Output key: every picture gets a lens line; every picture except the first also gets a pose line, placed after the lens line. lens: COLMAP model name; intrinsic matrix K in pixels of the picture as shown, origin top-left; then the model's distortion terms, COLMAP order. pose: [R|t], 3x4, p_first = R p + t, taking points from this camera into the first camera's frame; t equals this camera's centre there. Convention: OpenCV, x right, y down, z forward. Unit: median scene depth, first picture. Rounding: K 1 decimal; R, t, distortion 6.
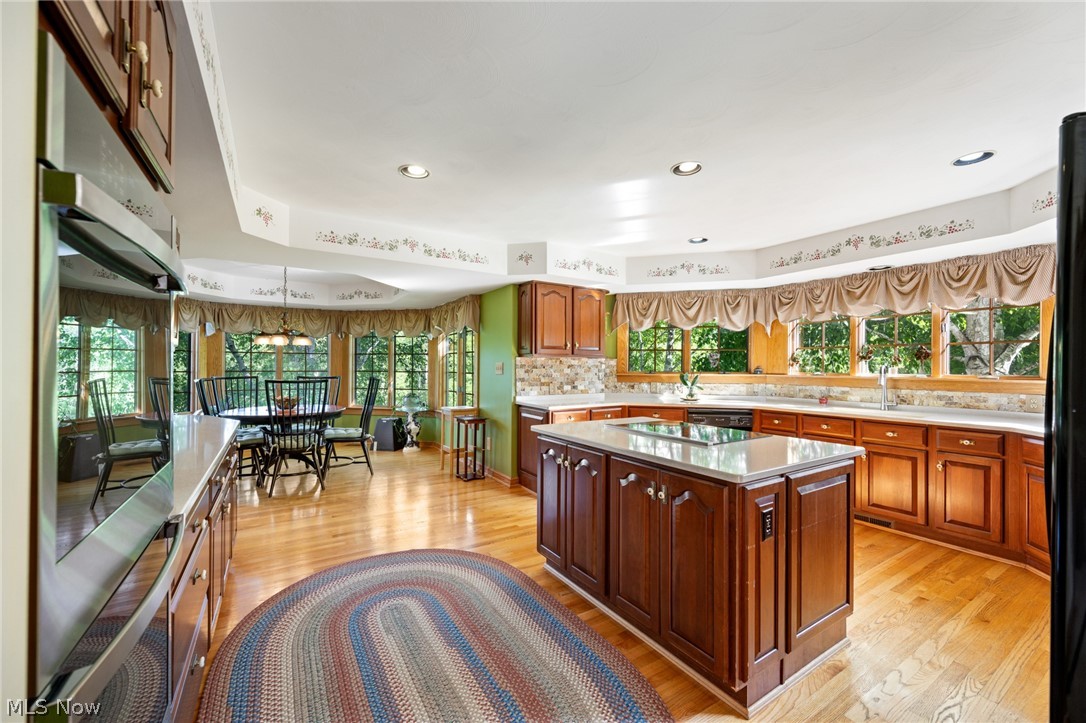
lens RADIAL K [[426.8, 0, 535.4], [0, 426.8, 365.7], [0, 0, 1]] dist [-0.001414, -0.000066]
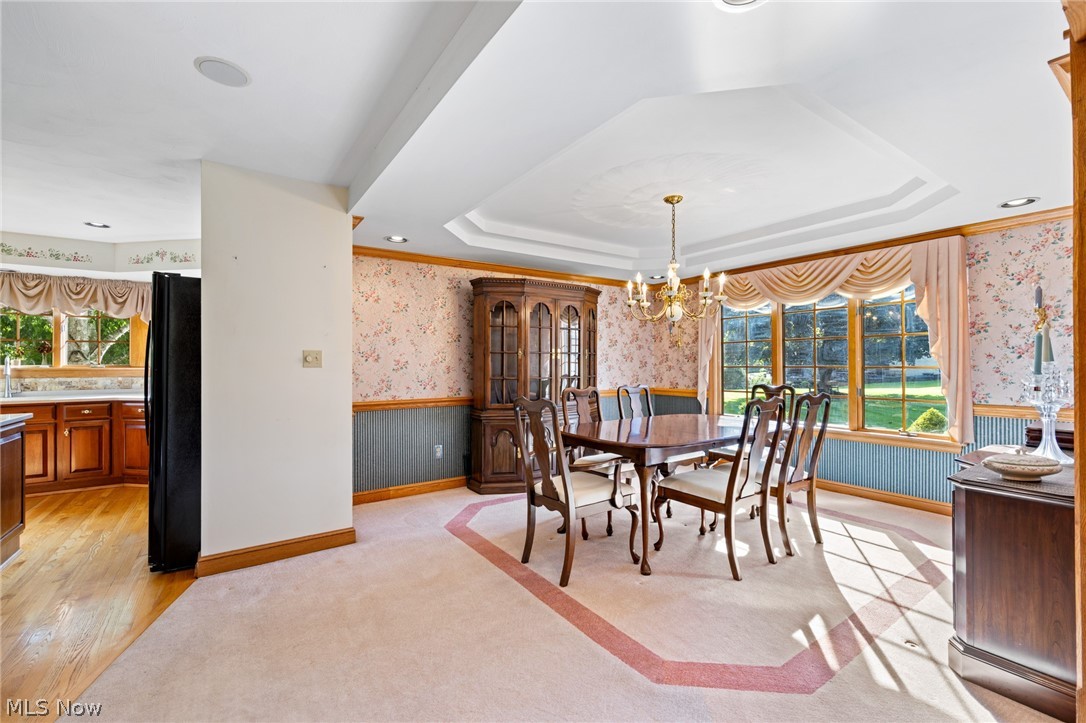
lens RADIAL K [[499.4, 0, 573.2], [0, 499.4, 361.1], [0, 0, 1]] dist [0.001425, 0.001398]
pose [[-0.047949, 0.002486, 0.998847, -0.451550], [0.002374, 0.999994, -0.002375, 0.012032], [-0.998847, 0.002257, -0.047955, -0.332285]]
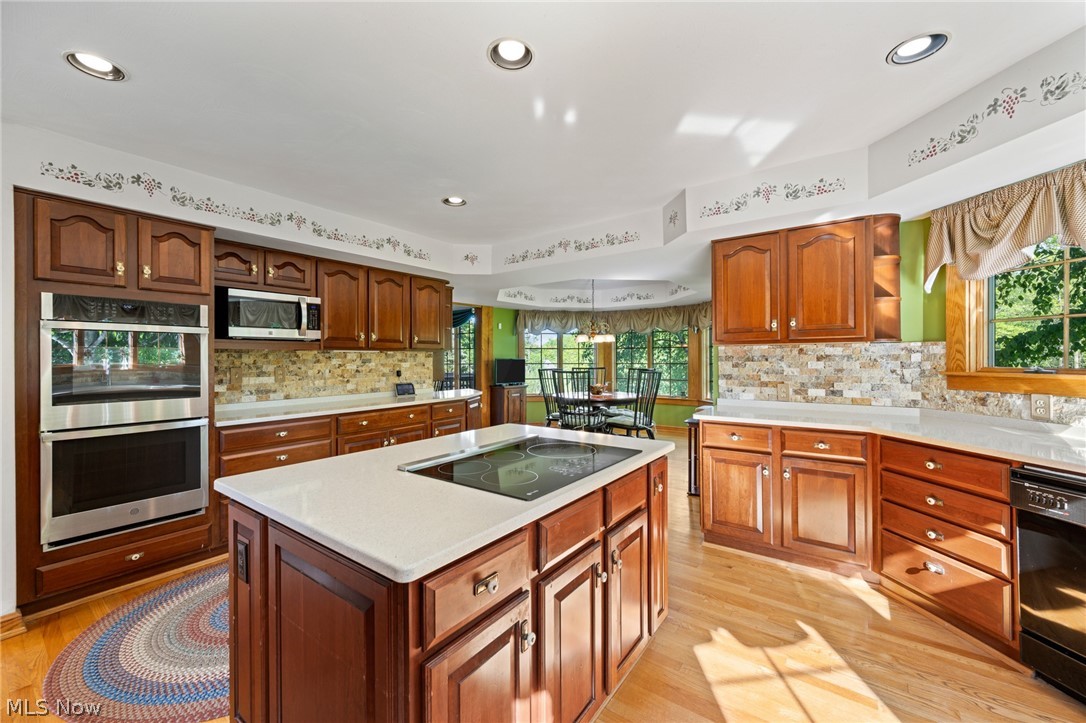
lens RADIAL K [[426.8, 0, 532.4], [0, 426.8, 359.2], [0, 0, 1]] dist [-0.001414, -0.000066]
pose [[0.362521, -0.005503, -0.931959, 0.560777], [0.008764, 0.999958, -0.002495, 0.001805], [0.931935, -0.007263, 0.362554, 0.449243]]
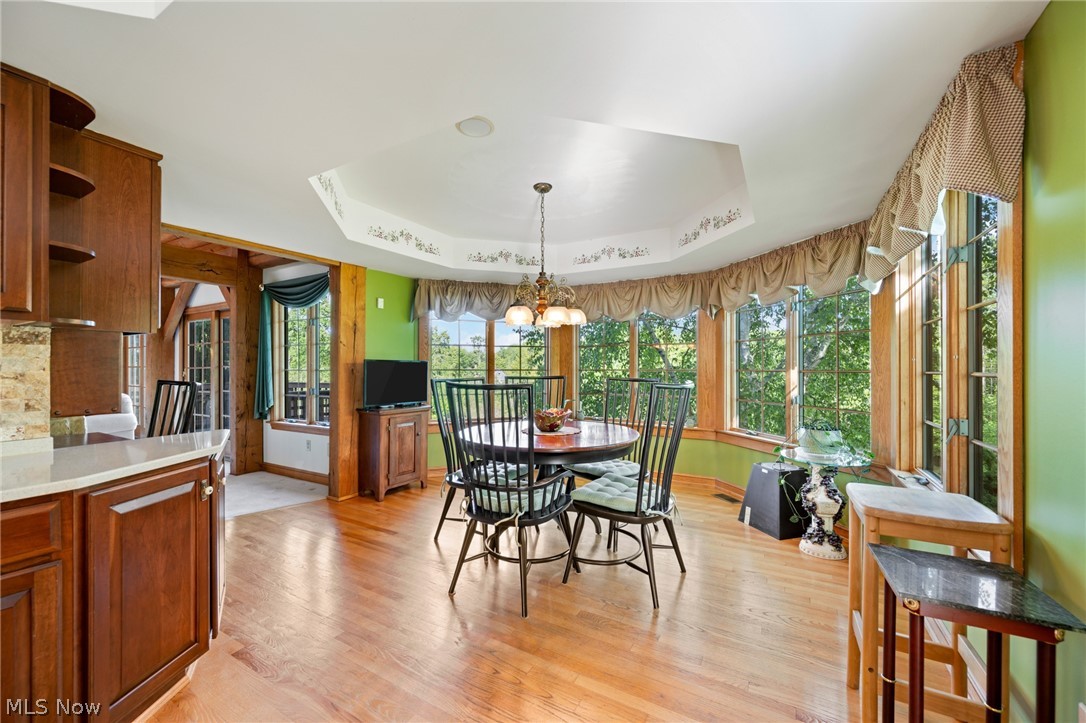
lens RADIAL K [[426.8, 0, 544.4], [0, 426.8, 369.5], [0, 0, 1]] dist [-0.001414, -0.000066]
pose [[0.490193, -0.001983, -0.871611, -0.070144], [0.003883, 0.999992, -0.000091, 0.016602], [0.871605, -0.003339, 0.490197, 0.808142]]
